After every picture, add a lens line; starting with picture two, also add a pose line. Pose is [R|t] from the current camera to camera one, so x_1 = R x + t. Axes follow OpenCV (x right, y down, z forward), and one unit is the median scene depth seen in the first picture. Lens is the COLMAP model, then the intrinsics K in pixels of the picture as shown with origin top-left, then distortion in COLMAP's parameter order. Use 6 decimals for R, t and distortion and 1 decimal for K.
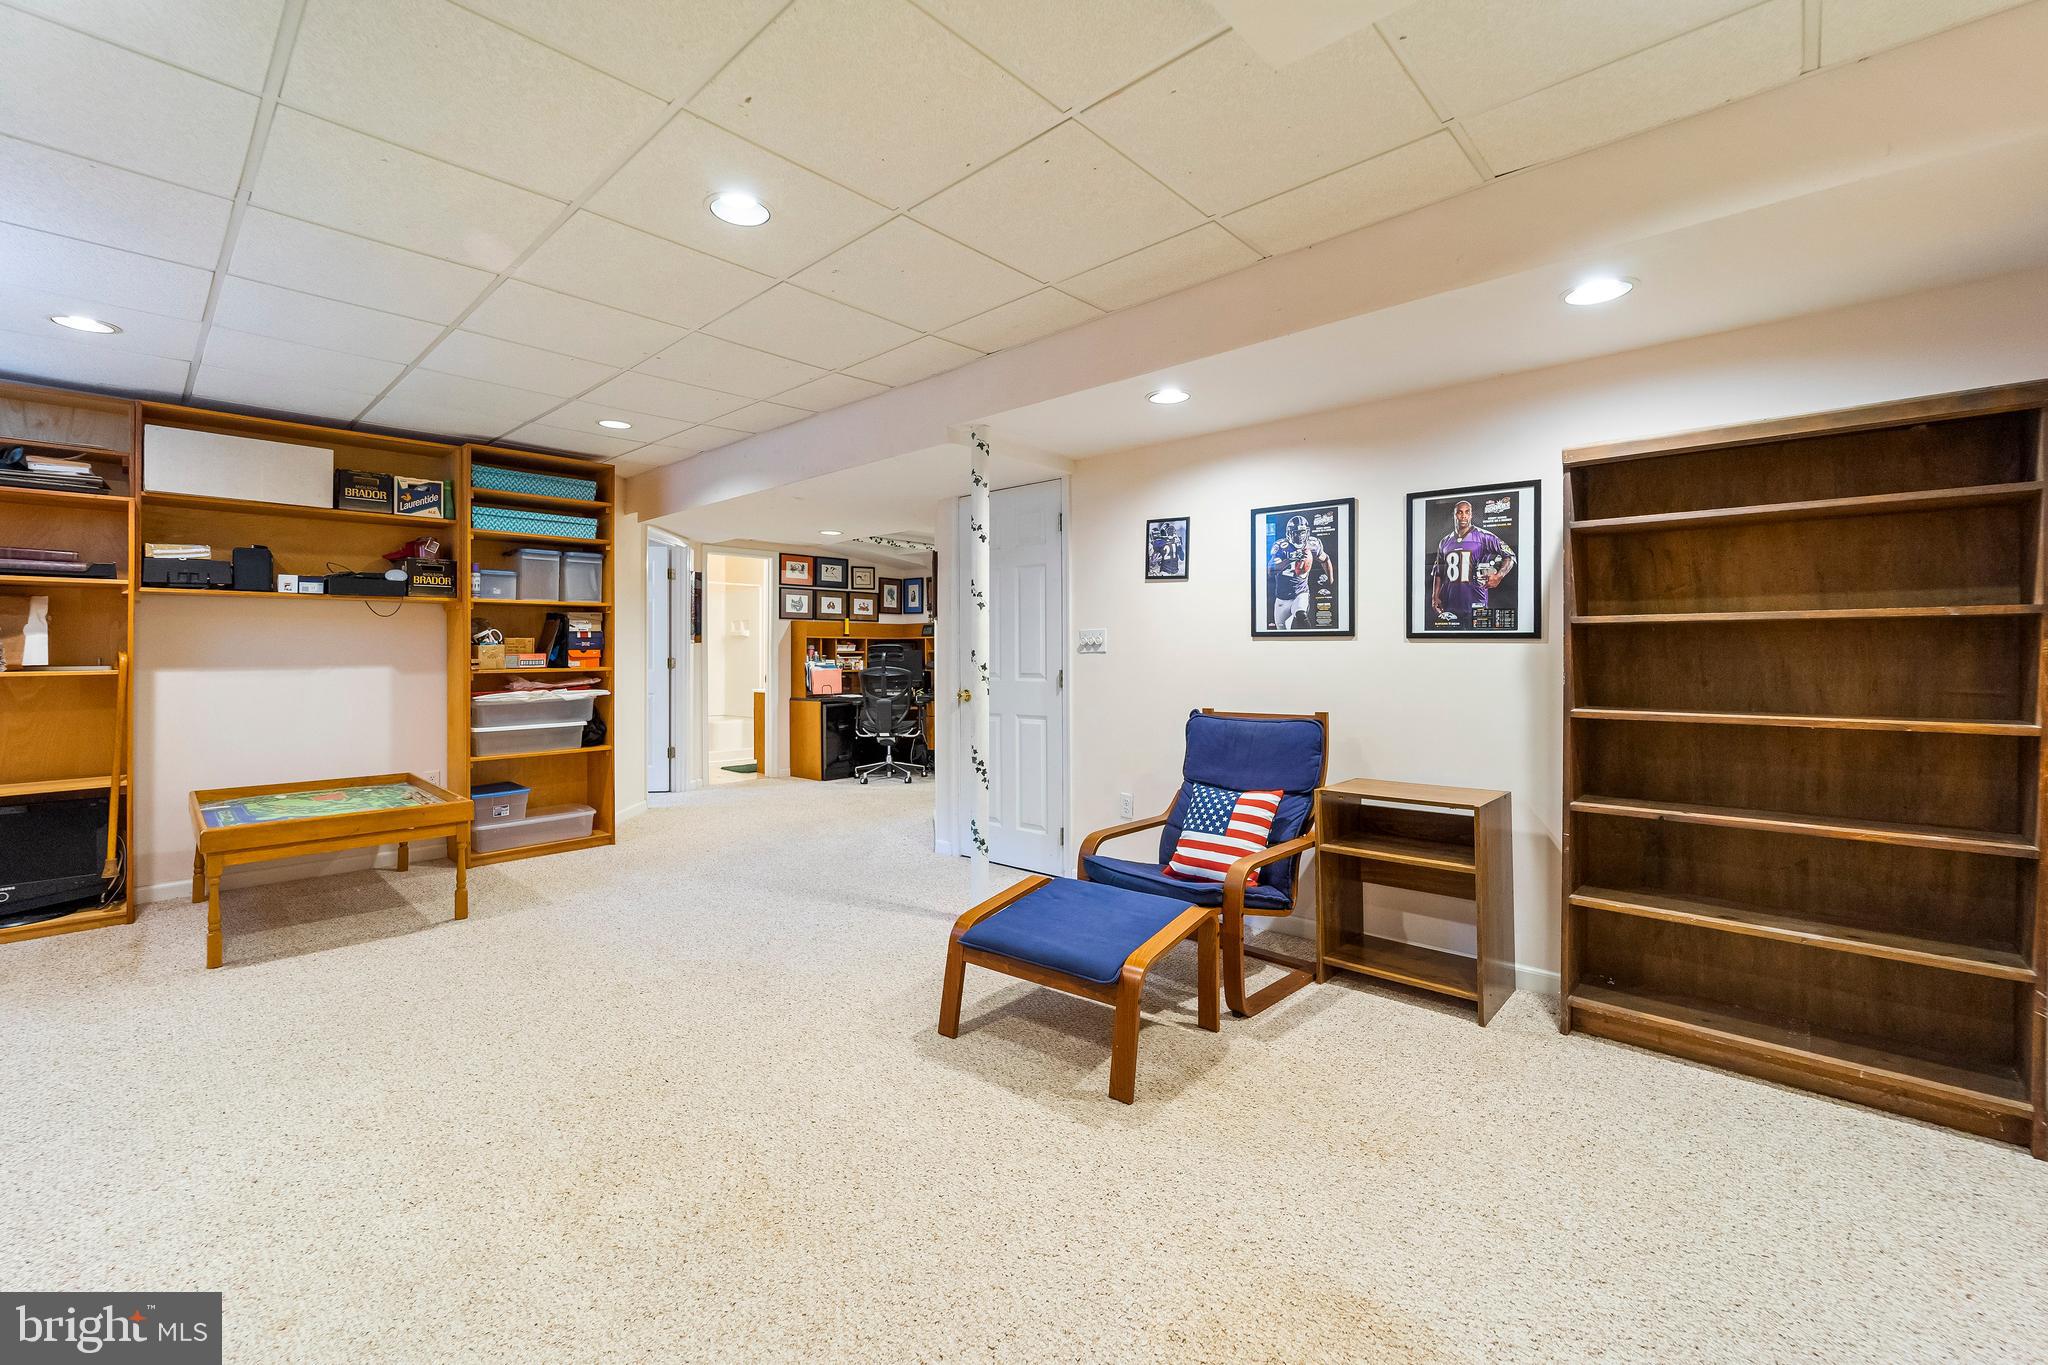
lens RADIAL K [[837.0, 0, 1022.9], [0, 837.0, 645.4], [0, 0, 1]] dist [0.002211, -0.001729]
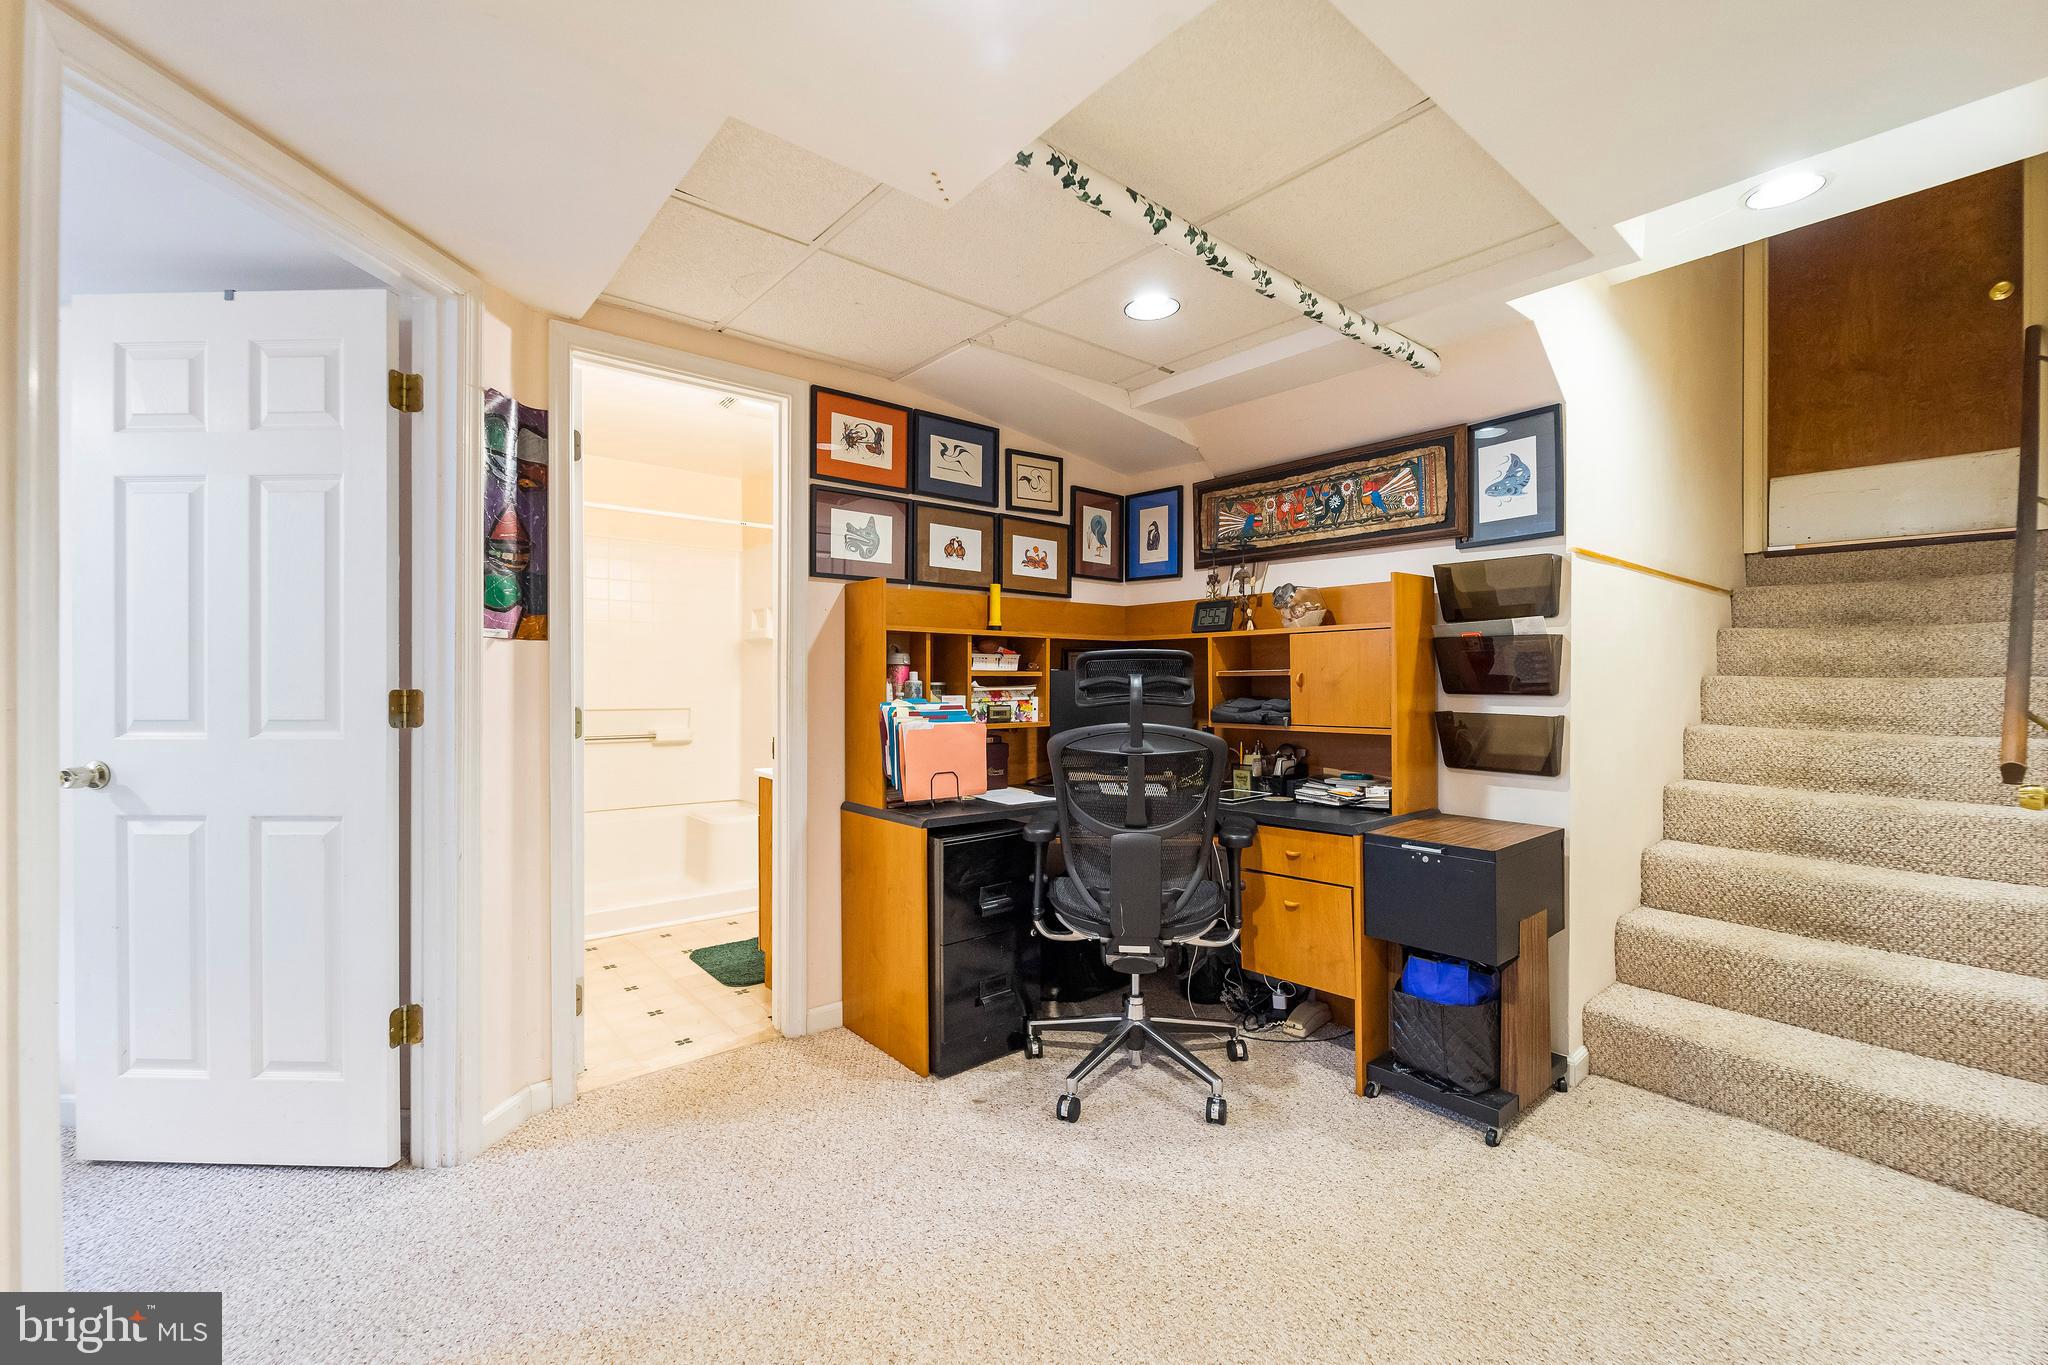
lens RADIAL K [[837.0, 0, 1023.1], [0, 837.0, 678.7], [0, 0, 1]] dist [0.002211, -0.001729]
pose [[0.992412, 0.004124, -0.122888, -0.156280], [-0.003068, 0.999957, 0.008784, 0.006949], [0.122919, -0.008341, 0.992382, 0.647657]]
